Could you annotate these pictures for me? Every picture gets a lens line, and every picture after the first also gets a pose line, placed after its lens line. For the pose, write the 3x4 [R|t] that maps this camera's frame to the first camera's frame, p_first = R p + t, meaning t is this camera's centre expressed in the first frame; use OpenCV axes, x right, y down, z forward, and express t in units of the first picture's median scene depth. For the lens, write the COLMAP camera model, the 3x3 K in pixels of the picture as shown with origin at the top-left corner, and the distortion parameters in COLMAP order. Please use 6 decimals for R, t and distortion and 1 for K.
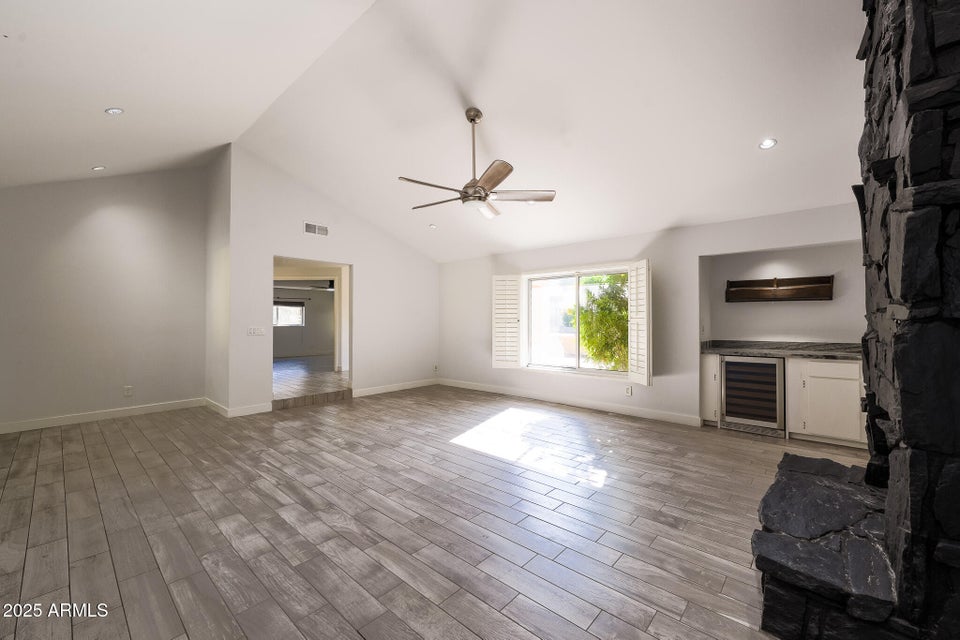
lens RADIAL K [[381.8, 0, 480.0], [0, 381.8, 320.0], [0, 0, 1]] dist [-0.001631, 0.000289]
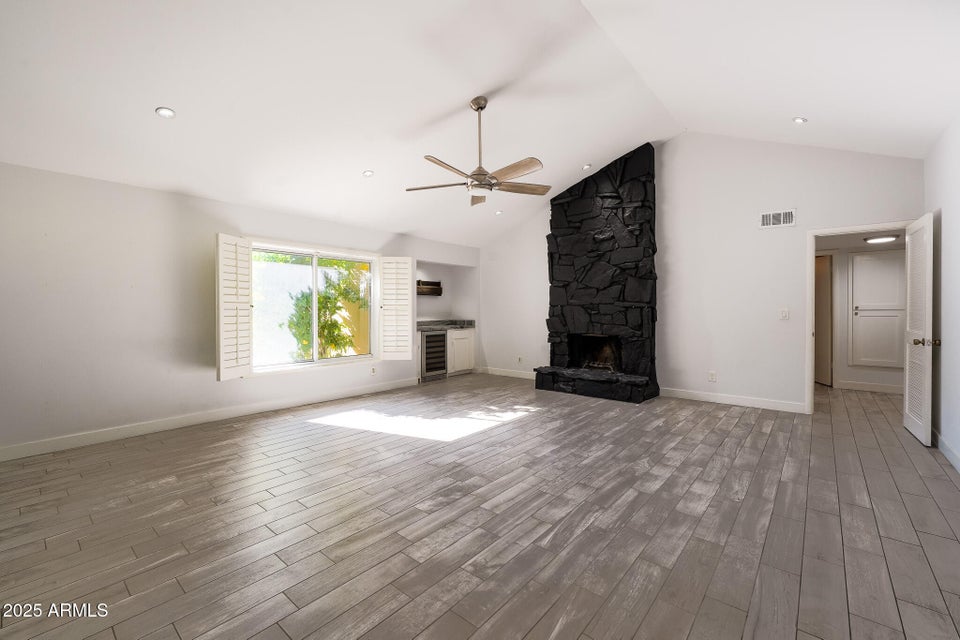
lens RADIAL K [[407.6, 0, 470.5], [0, 407.6, 311.3], [0, 0, 1]] dist [-0.001040, -0.000361]
pose [[-0.021510, -0.002899, 0.999764, -1.252810], [-0.002892, 0.999992, 0.002837, 0.016678], [-0.999764, -0.002831, -0.021518, 1.182232]]
